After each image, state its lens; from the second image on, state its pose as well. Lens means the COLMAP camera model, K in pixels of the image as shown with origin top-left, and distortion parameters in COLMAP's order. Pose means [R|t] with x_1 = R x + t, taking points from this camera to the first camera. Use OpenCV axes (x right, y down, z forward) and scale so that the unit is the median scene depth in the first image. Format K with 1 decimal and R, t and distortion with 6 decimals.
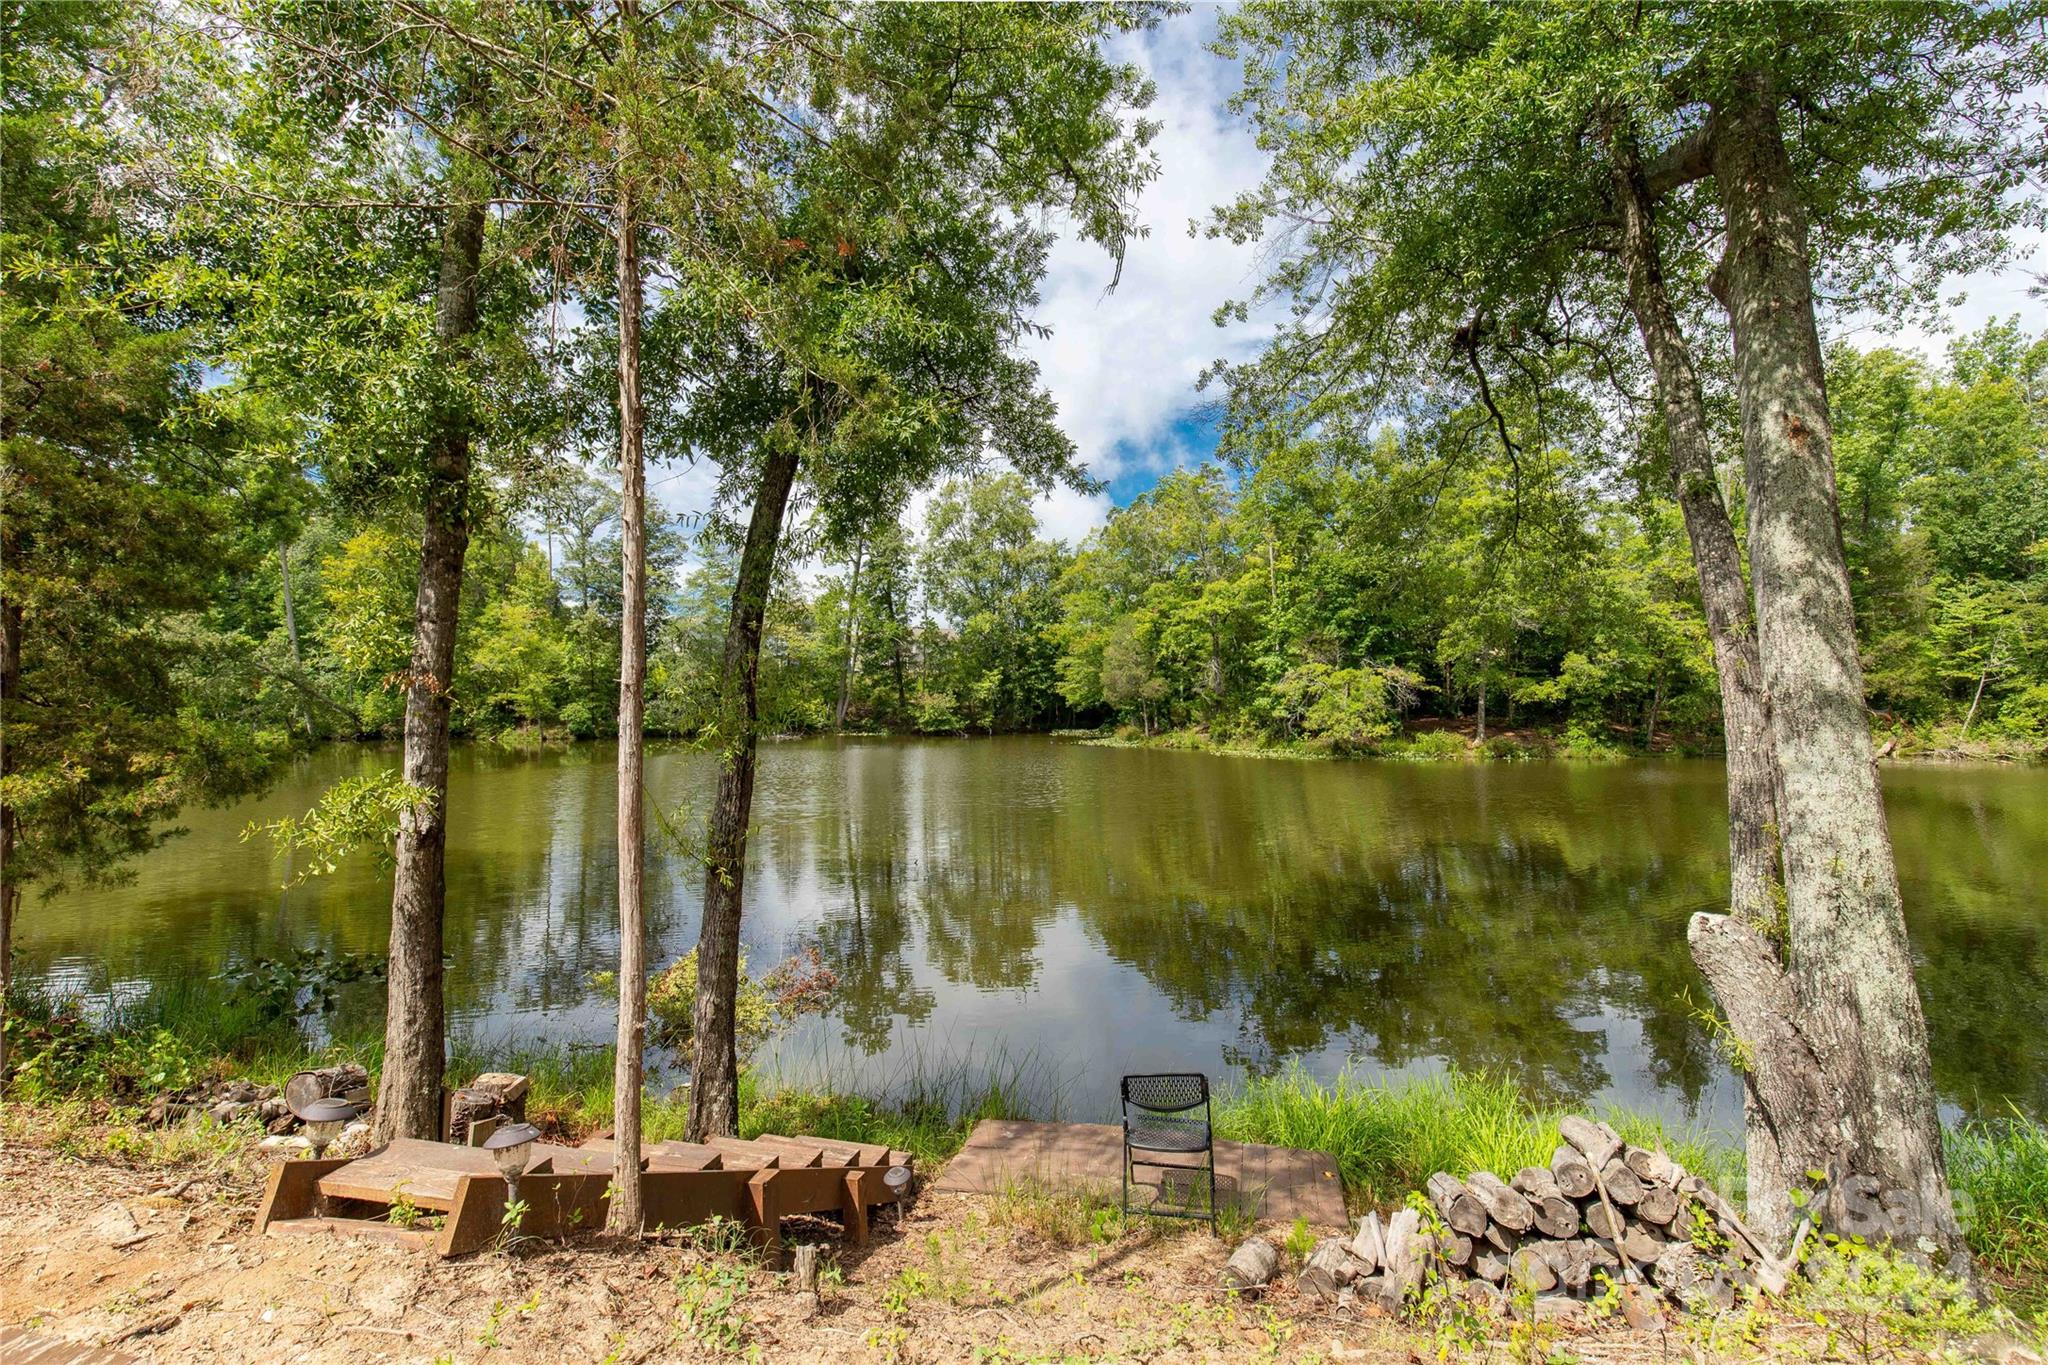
lens RADIAL K [[945.0, 0, 1024.0], [0, 945.0, 682.5], [0, 0, 1]] dist [-0.000016, 0.000001]
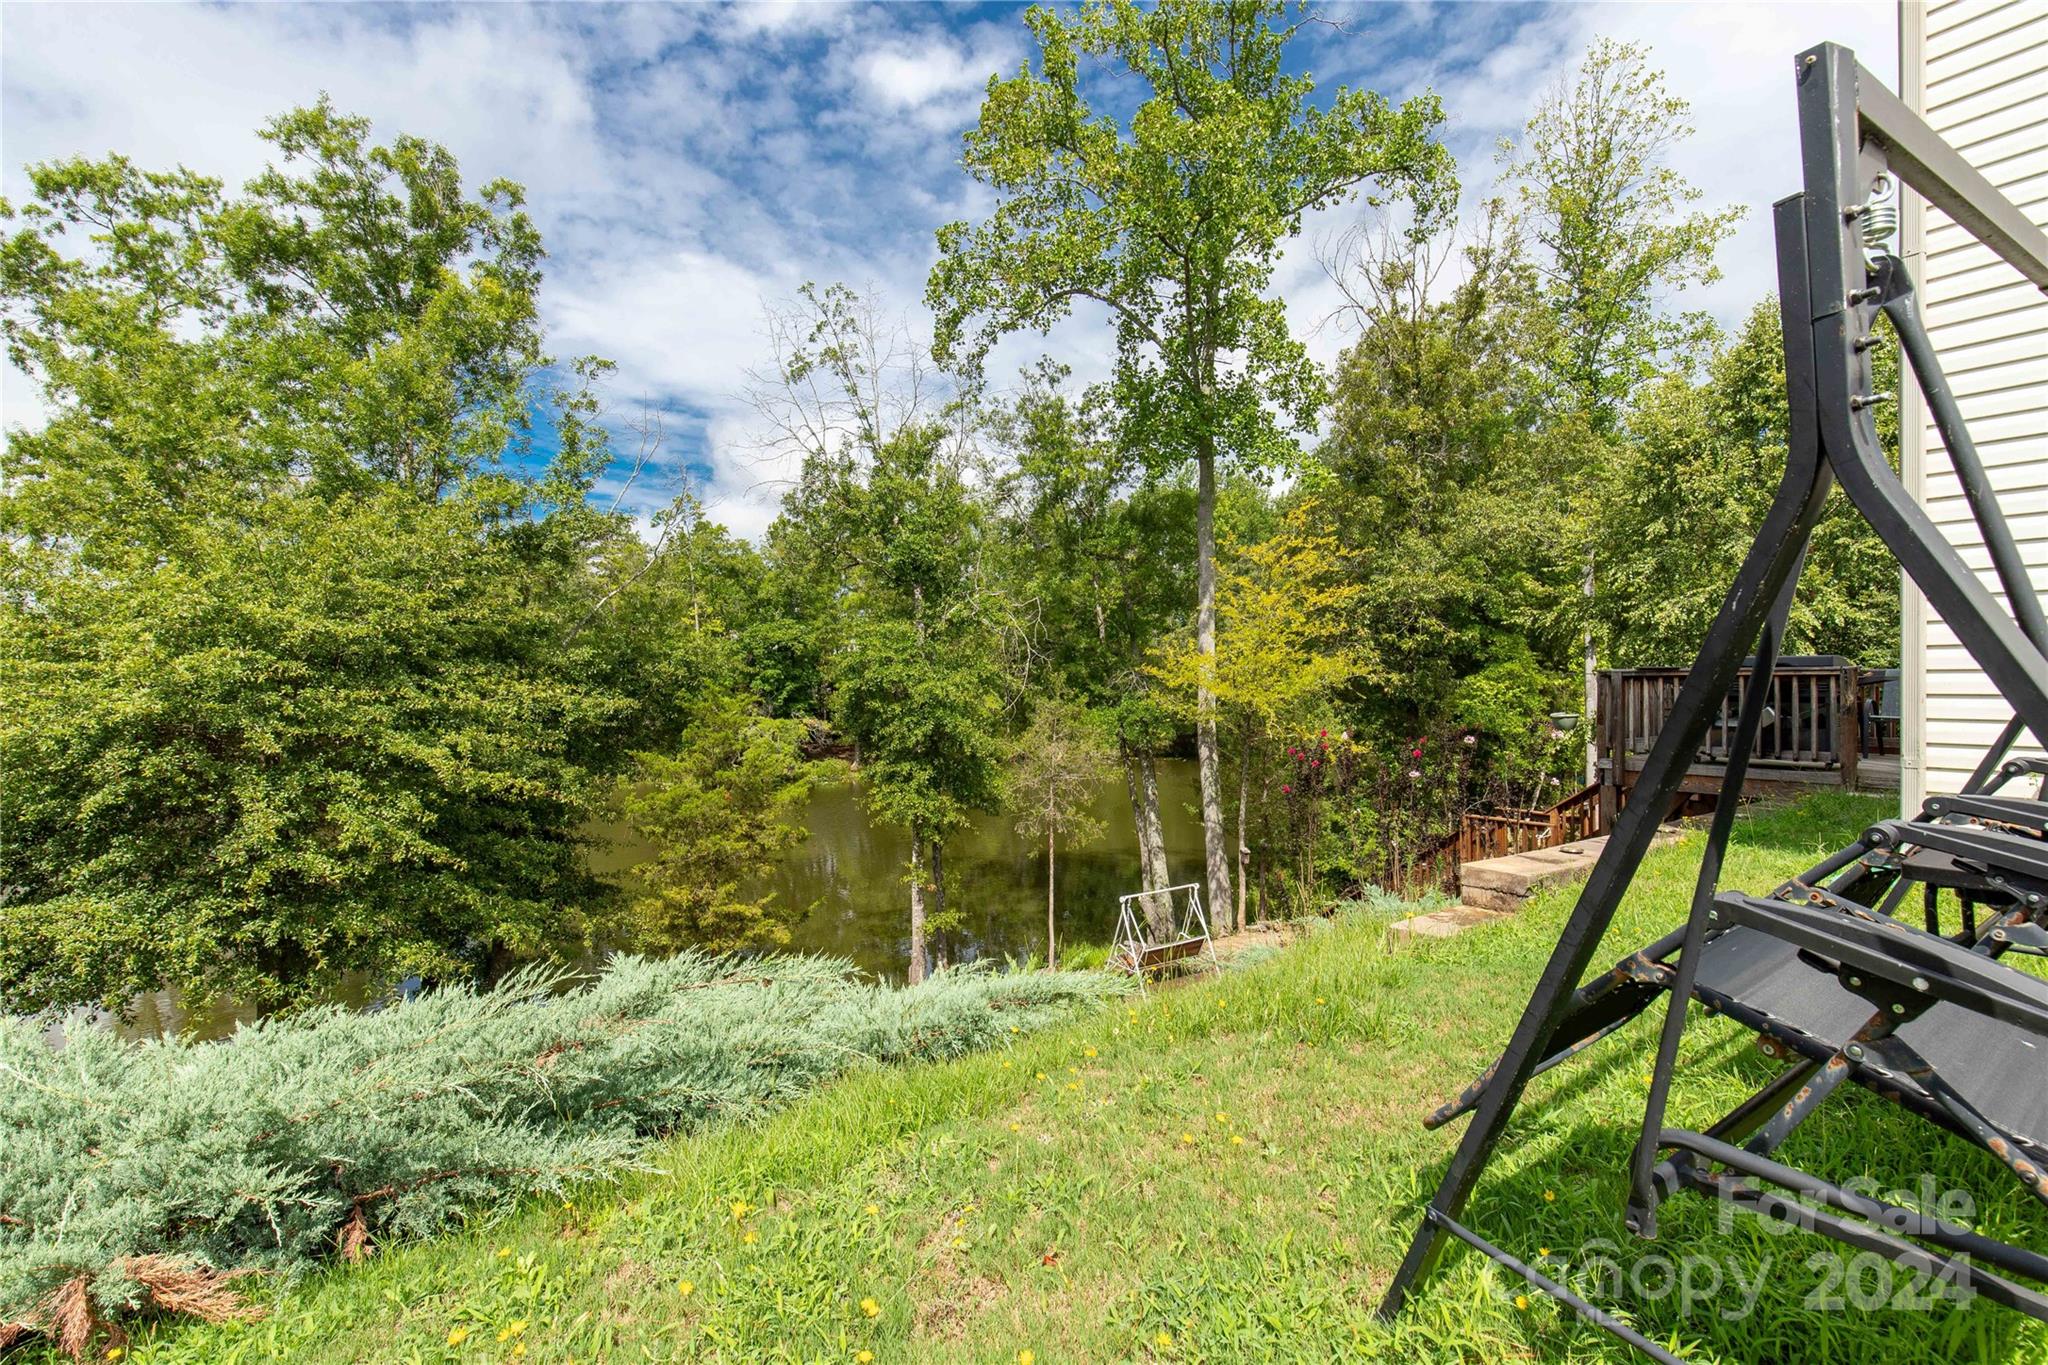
lens RADIAL K [[945.0, 0, 1024.0], [0, 945.0, 682.5], [0, 0, 1]] dist [-0.000016, 0.000001]
pose [[0.754276, 0.001497, 0.656556, -0.460517], [-0.006725, 0.999963, 0.005446, -0.135158], [-0.656524, -0.008523, 0.754257, -0.356779]]
